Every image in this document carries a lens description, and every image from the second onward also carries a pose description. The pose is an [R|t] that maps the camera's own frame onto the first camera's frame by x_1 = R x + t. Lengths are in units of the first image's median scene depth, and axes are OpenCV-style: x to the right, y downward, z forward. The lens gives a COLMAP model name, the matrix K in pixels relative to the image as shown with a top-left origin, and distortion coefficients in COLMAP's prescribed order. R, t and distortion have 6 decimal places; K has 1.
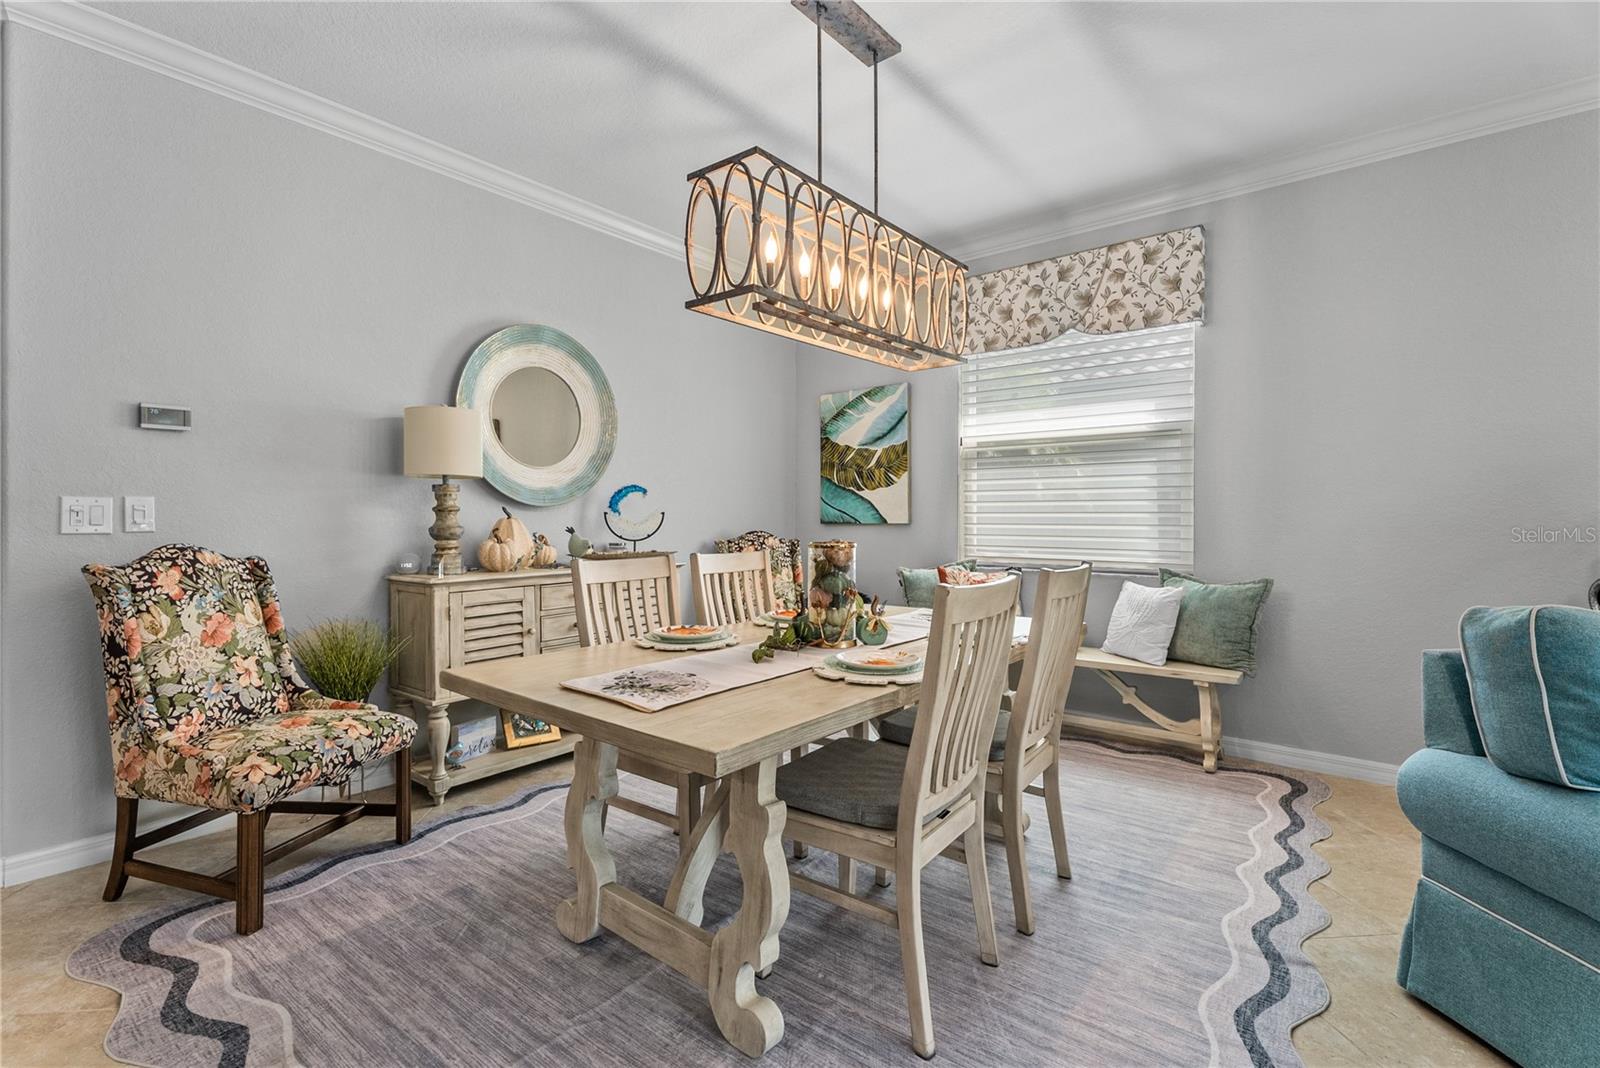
lens RADIAL K [[728.6, 0, 795.1], [0, 728.6, 513.7], [0, 0, 1]] dist [0.004260, 0.000968]
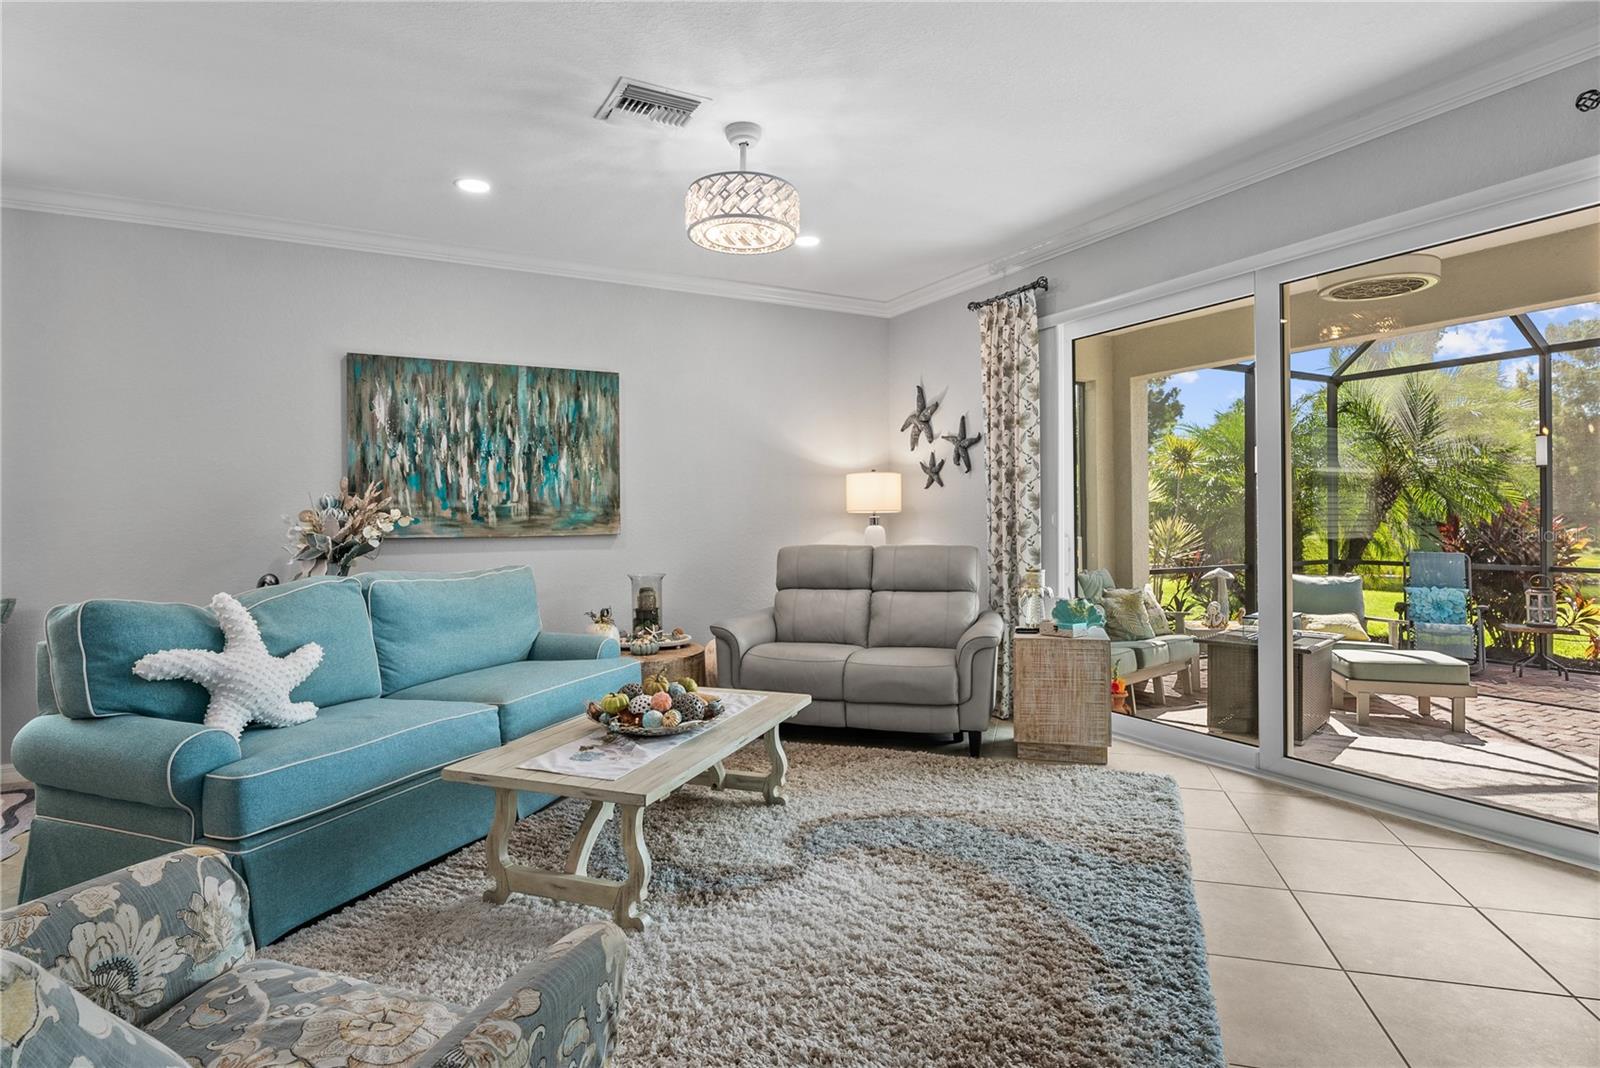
lens RADIAL K [[837.8, 0, 788.2], [0, 837.8, 520.7], [0, 0, 1]] dist [-0.013355, 0.002893]
pose [[0.381614, -0.005458, 0.924306, 0.003948], [0.006433, 0.999974, 0.003249, -0.013768], [-0.924299, 0.004706, 0.381639, -0.418601]]
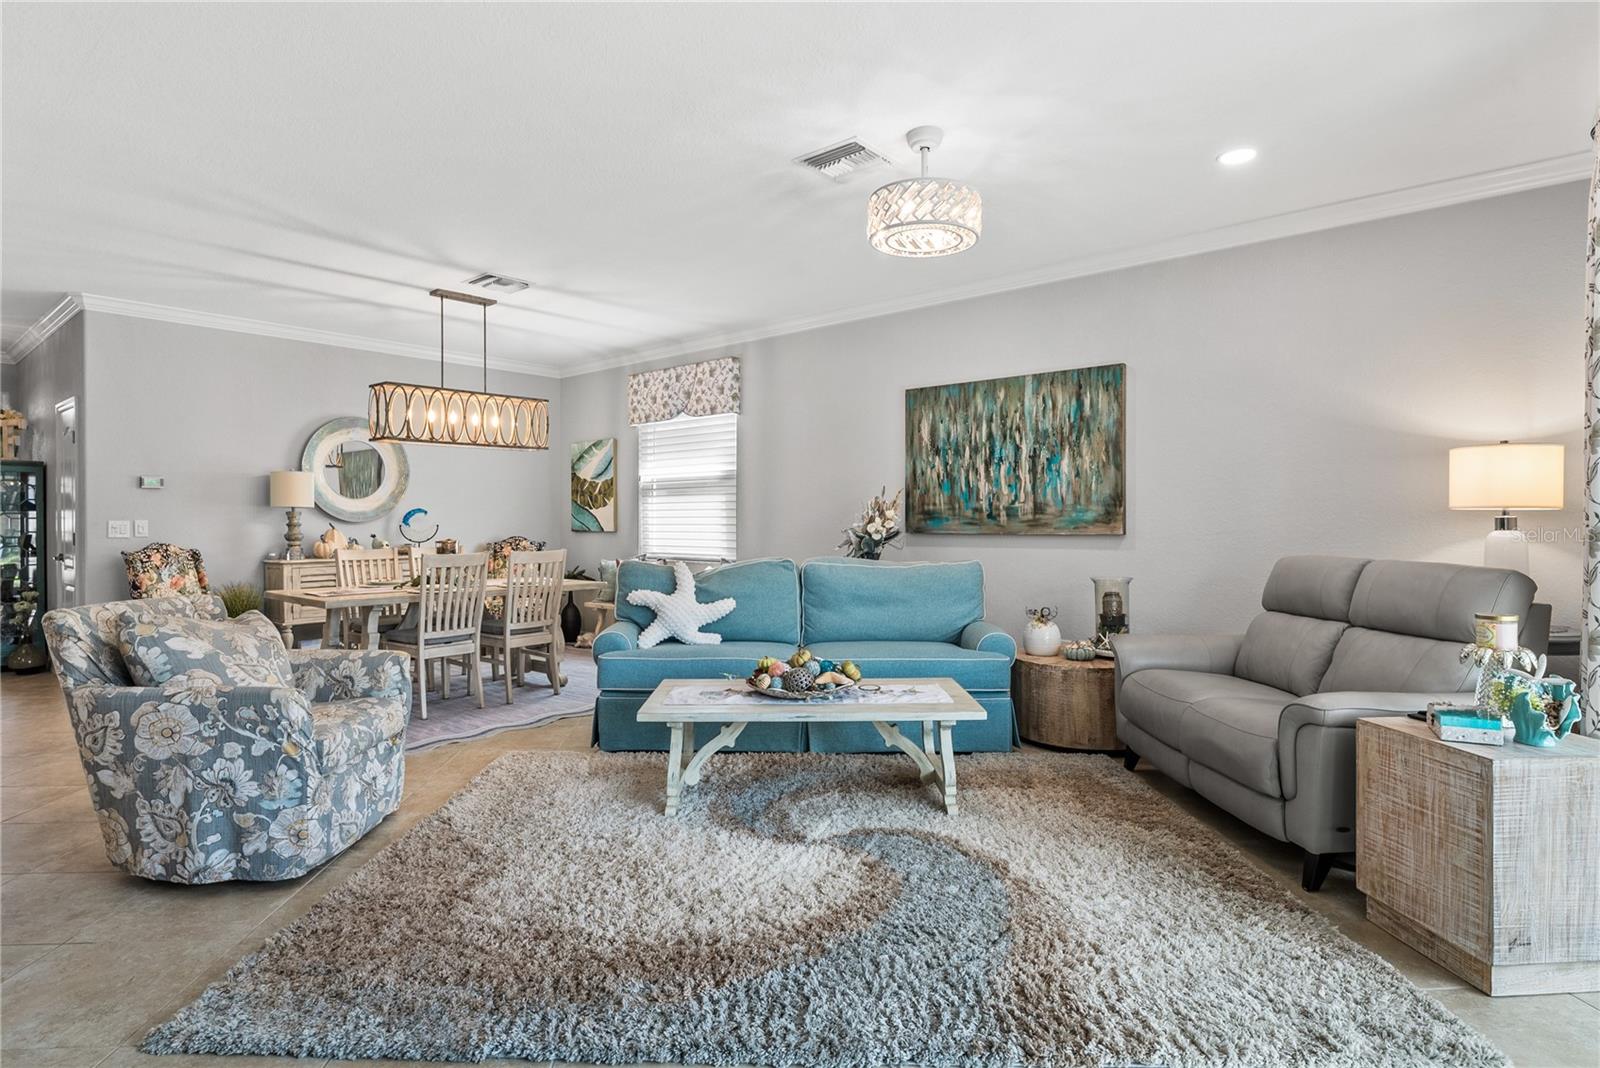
lens RADIAL K [[837.8, 0, 788.2], [0, 837.8, 520.7], [0, 0, 1]] dist [-0.013355, 0.002893]
pose [[0.999641, -0.003496, -0.026549, 0.772511], [0.003564, 0.999991, 0.002491, -0.015740], [0.026540, -0.002584, 0.999644, -1.008340]]
